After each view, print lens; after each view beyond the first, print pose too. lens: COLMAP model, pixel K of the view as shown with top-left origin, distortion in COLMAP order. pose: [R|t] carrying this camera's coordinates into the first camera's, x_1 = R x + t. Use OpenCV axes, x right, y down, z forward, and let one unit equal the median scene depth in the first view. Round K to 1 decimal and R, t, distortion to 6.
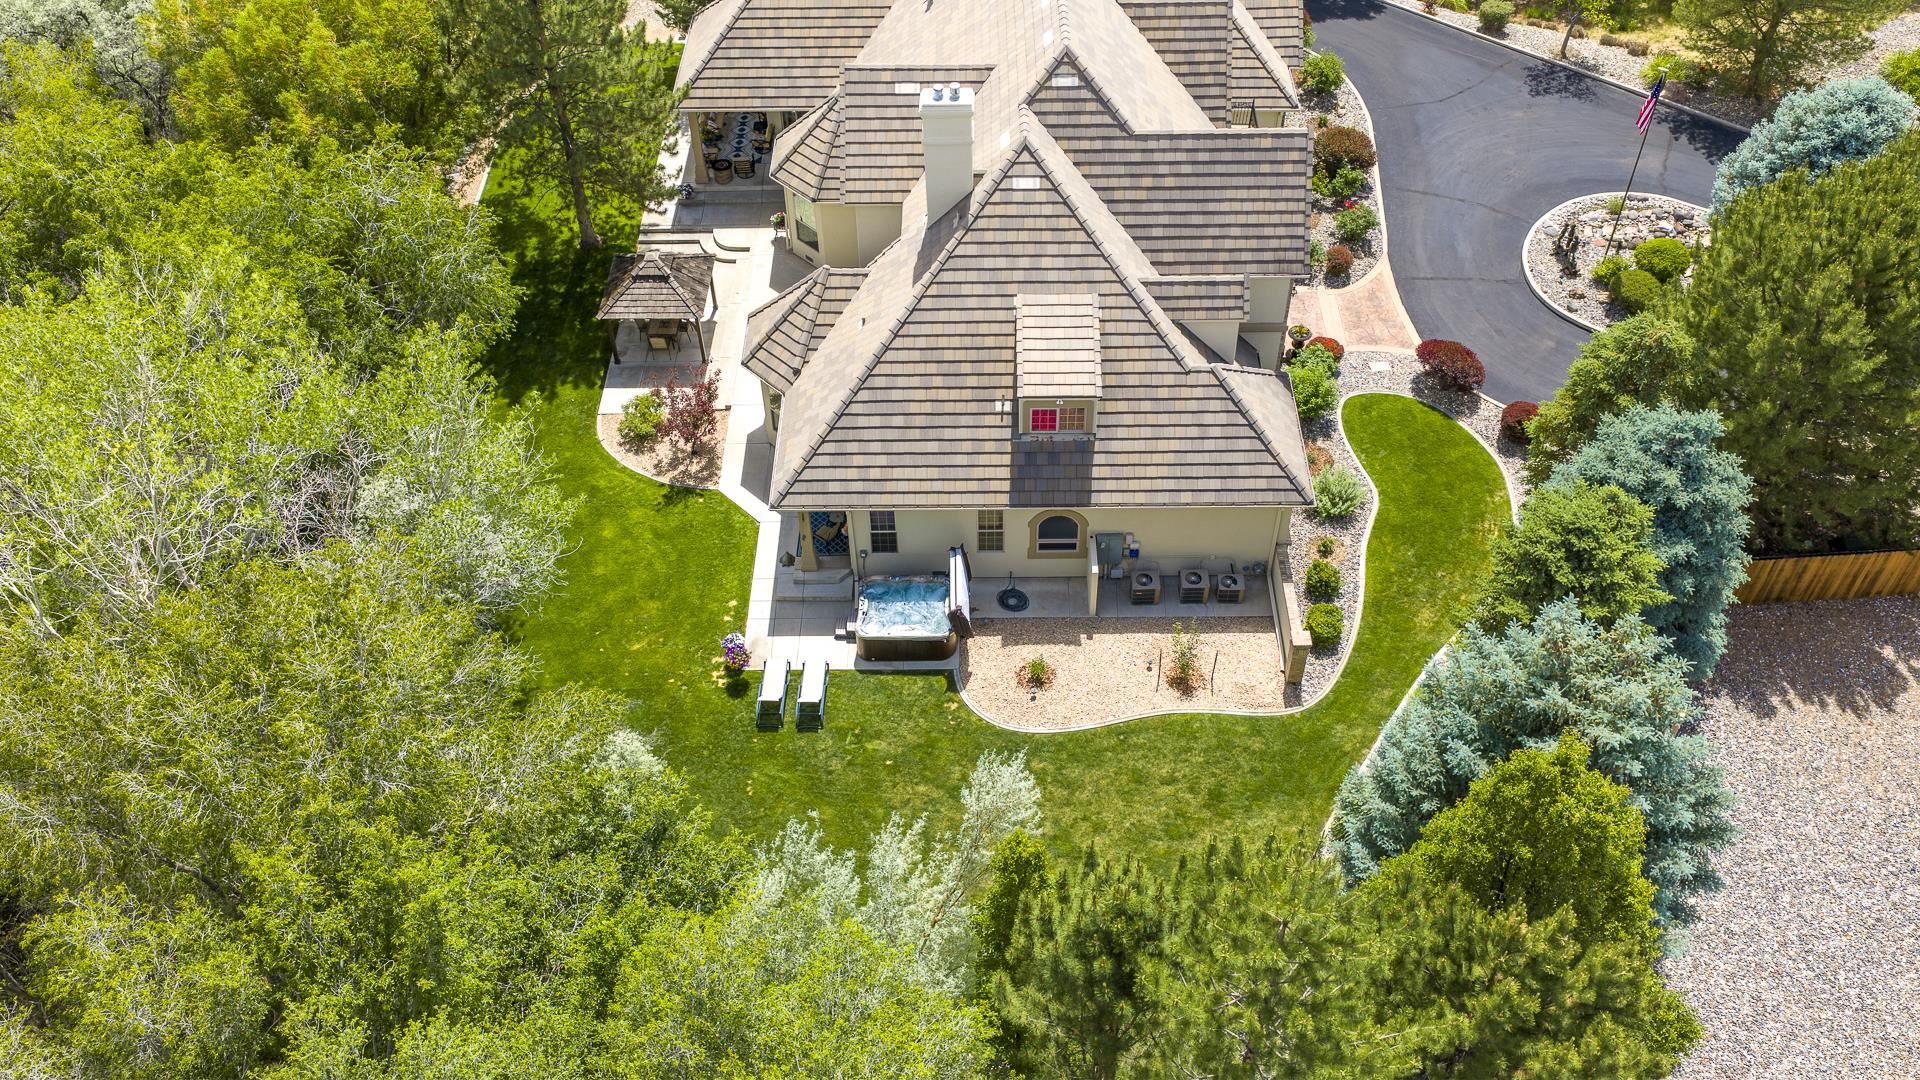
lens RADIAL K [[1587.5, 0, 968.9], [0, 1587.5, 543.2], [0, 0, 1]] dist [0.025031, -0.052808]
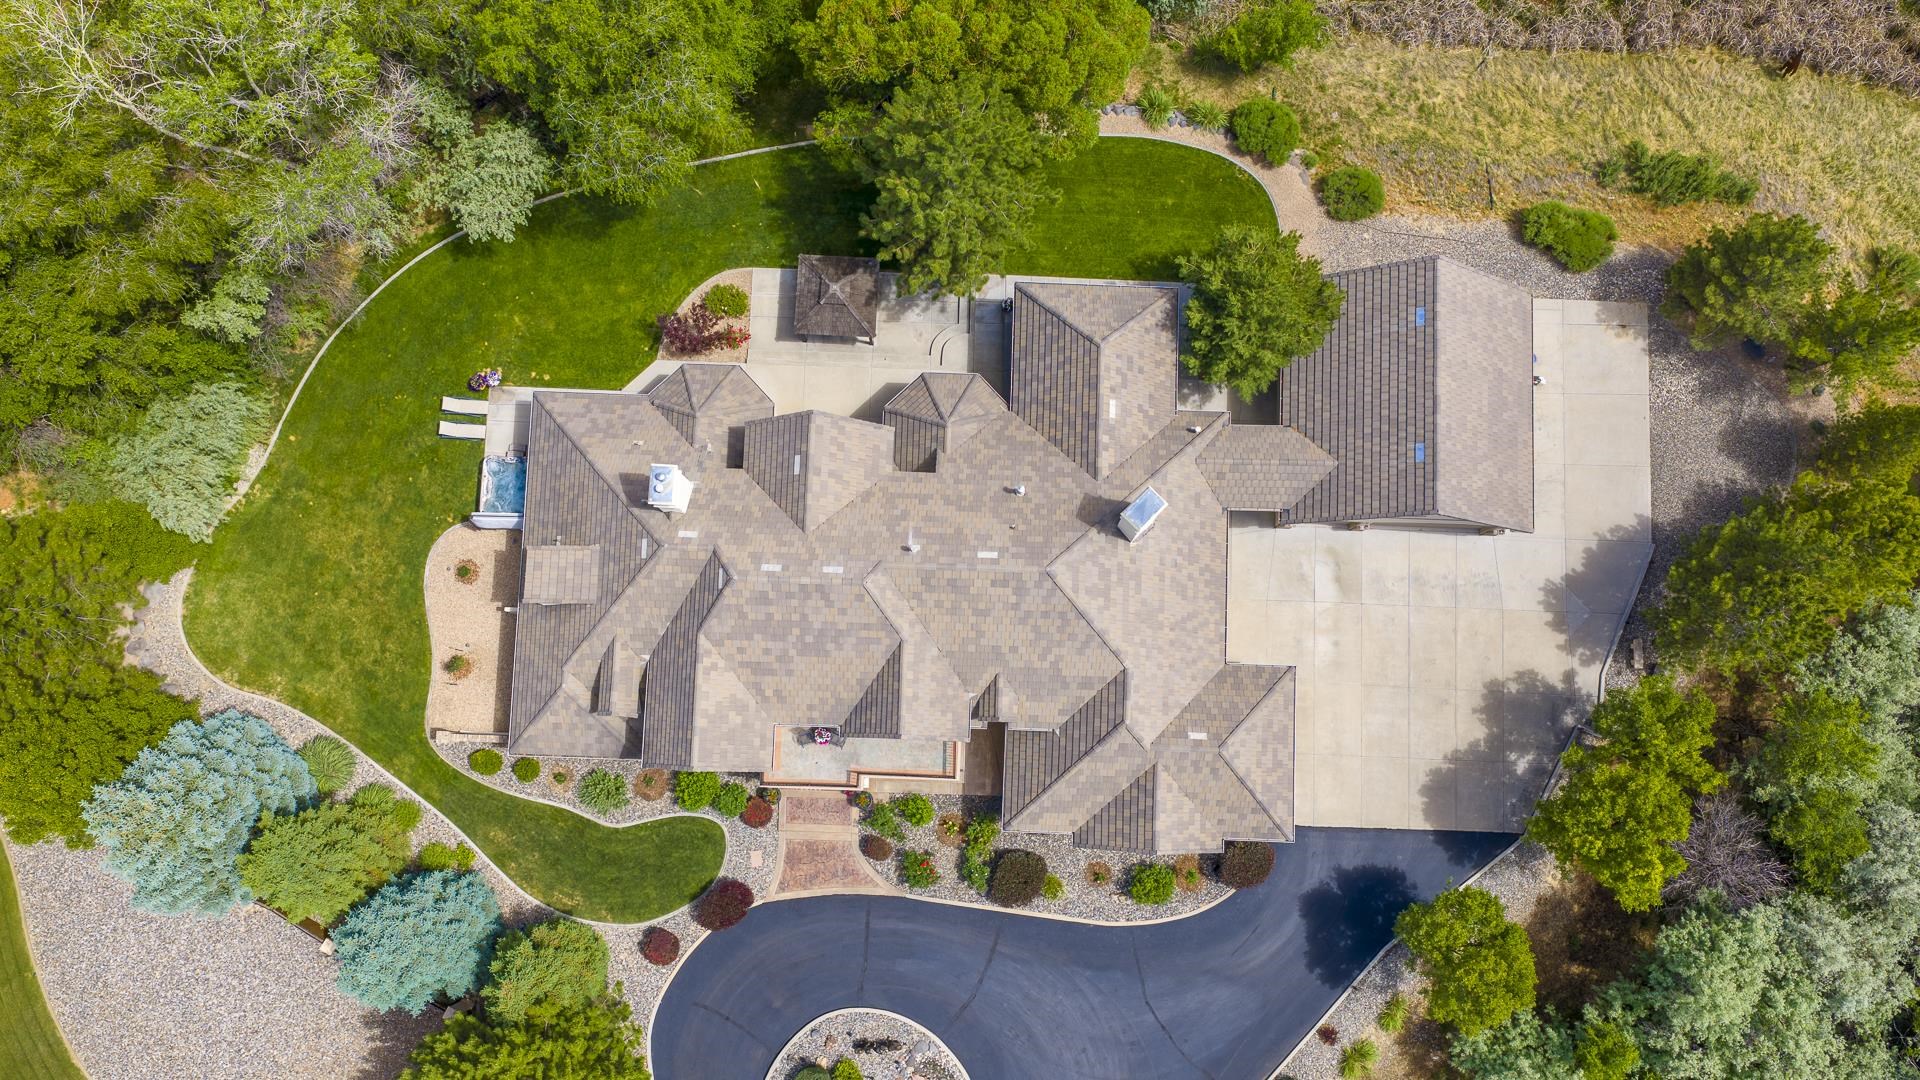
lens RADIAL K [[1605.2, 0, 960.0], [0, 1605.2, 540.0], [0, 0, 1]] dist [0.011587, -0.007972]
pose [[-0.031197, 0.992916, -0.114648, 0.169350], [-0.721668, 0.056984, 0.689890, -1.296189], [0.691536, 0.104260, 0.714778, 0.192687]]
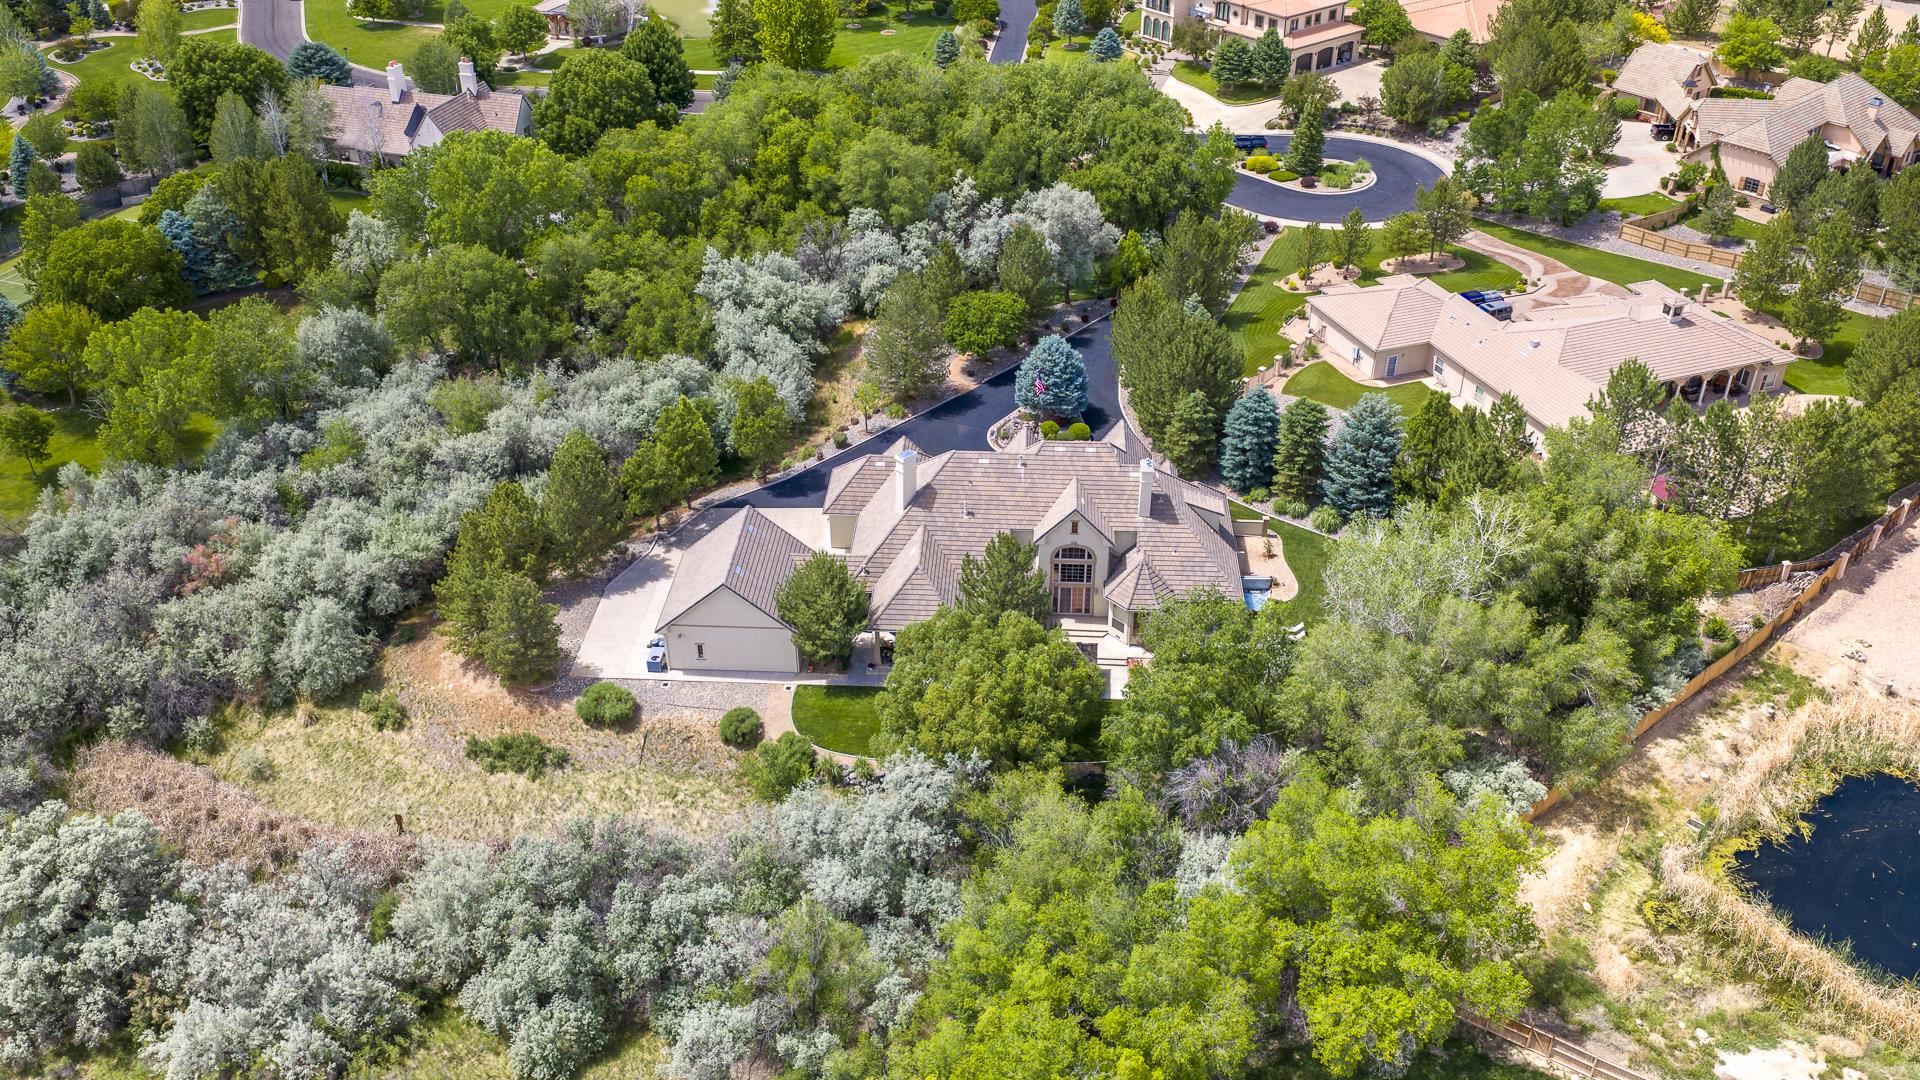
lens RADIAL K [[1580.9, 0, 969.3], [0, 1580.9, 548.9], [0, 0, 1]] dist [0.045770, -0.131134]
pose [[0.043987, -0.538215, 0.841659, -2.175575], [0.722252, 0.599197, 0.345421, -1.235710], [-0.690230, 0.592695, 0.415083, 0.172586]]
